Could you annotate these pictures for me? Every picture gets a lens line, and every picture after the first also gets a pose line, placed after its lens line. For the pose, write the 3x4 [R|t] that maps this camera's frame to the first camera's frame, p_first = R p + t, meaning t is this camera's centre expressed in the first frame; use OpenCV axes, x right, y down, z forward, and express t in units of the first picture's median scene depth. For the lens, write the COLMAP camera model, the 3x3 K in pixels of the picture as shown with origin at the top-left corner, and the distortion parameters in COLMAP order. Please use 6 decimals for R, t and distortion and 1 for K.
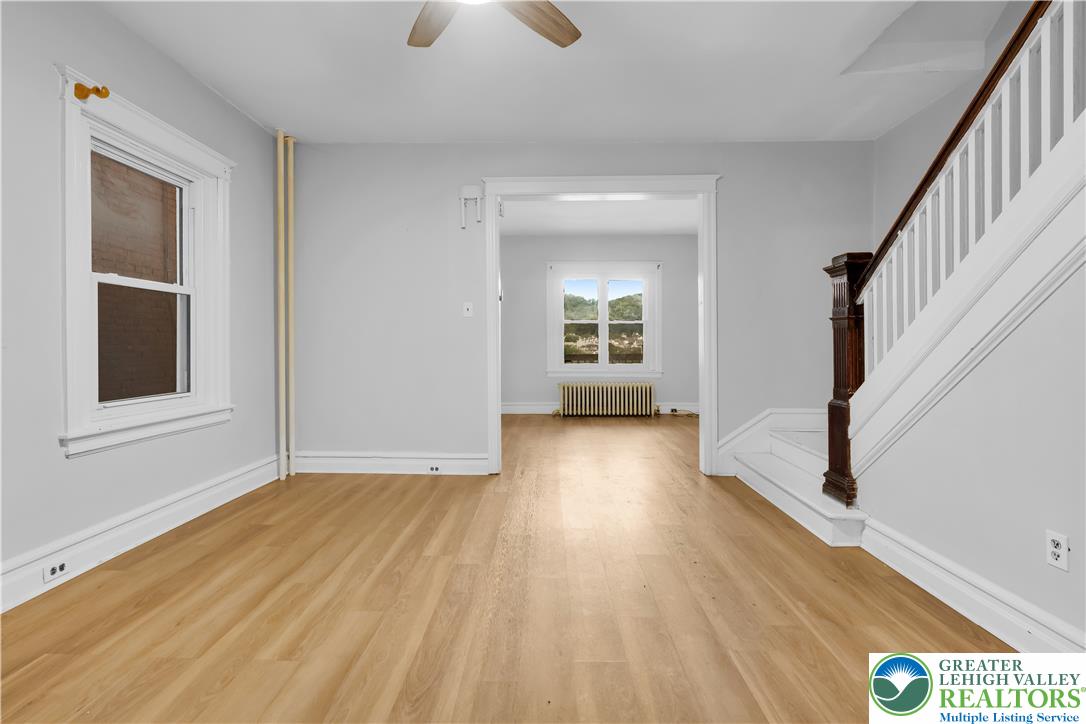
lens RADIAL K [[493.1, 0, 539.9], [0, 493.1, 369.1], [0, 0, 1]] dist [-0.000447, 0.000033]
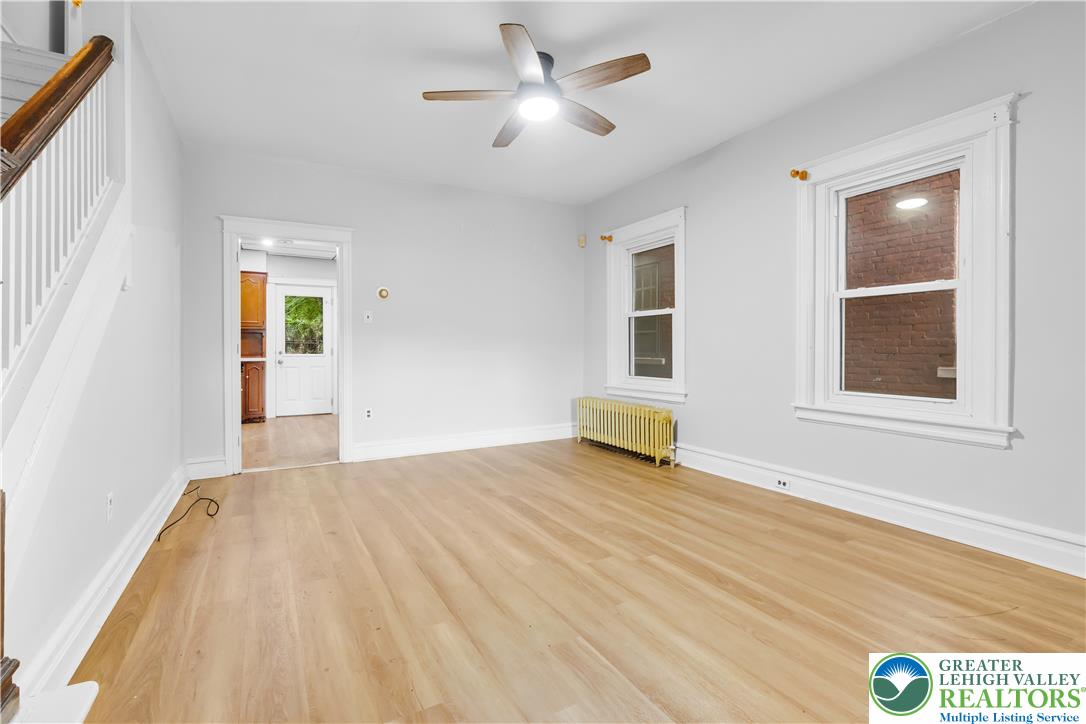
lens RADIAL K [[496.7, 0, 540.8], [0, 496.7, 350.1], [0, 0, 1]] dist [-0.001230, 0.000493]
pose [[-0.863336, 0.005687, -0.504597, 0.517345], [-0.021668, 0.998597, 0.048326, -0.093522], [0.504164, 0.052655, -0.862001, 1.895799]]
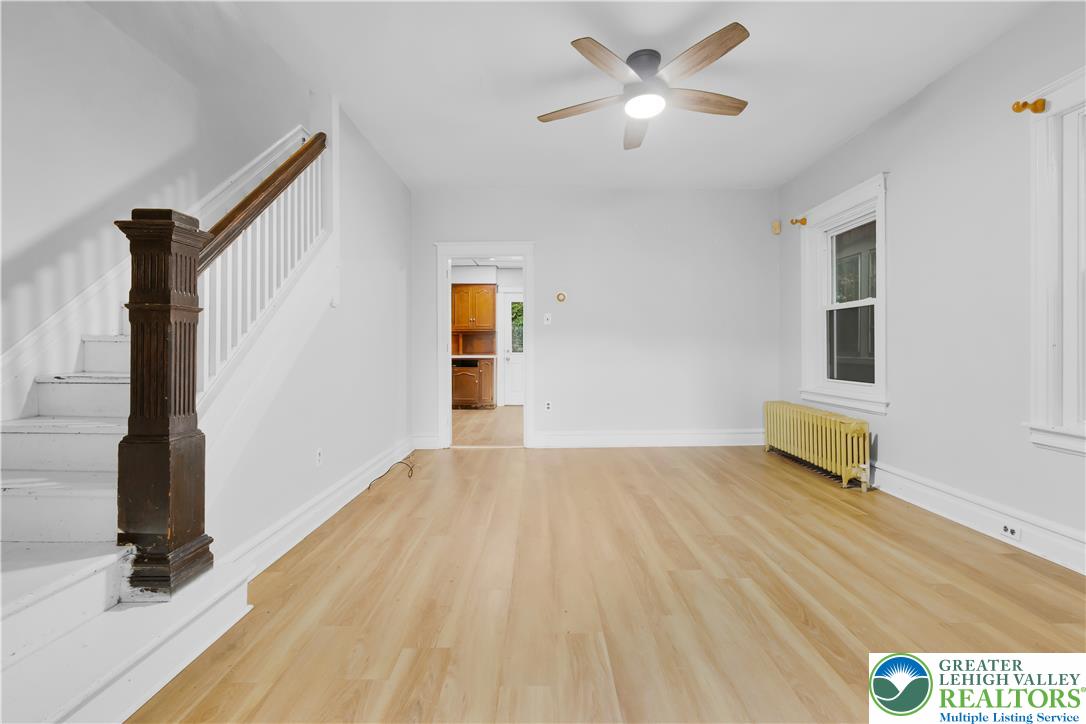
lens RADIAL K [[494.2, 0, 546.7], [0, 494.2, 346.0], [0, 0, 1]] dist [-0.000863, 0.000529]
pose [[-0.999538, 0.005281, -0.029943, 0.172982], [0.003870, 0.998889, 0.046971, -0.098953], [0.030158, 0.046834, -0.998447, 2.040282]]
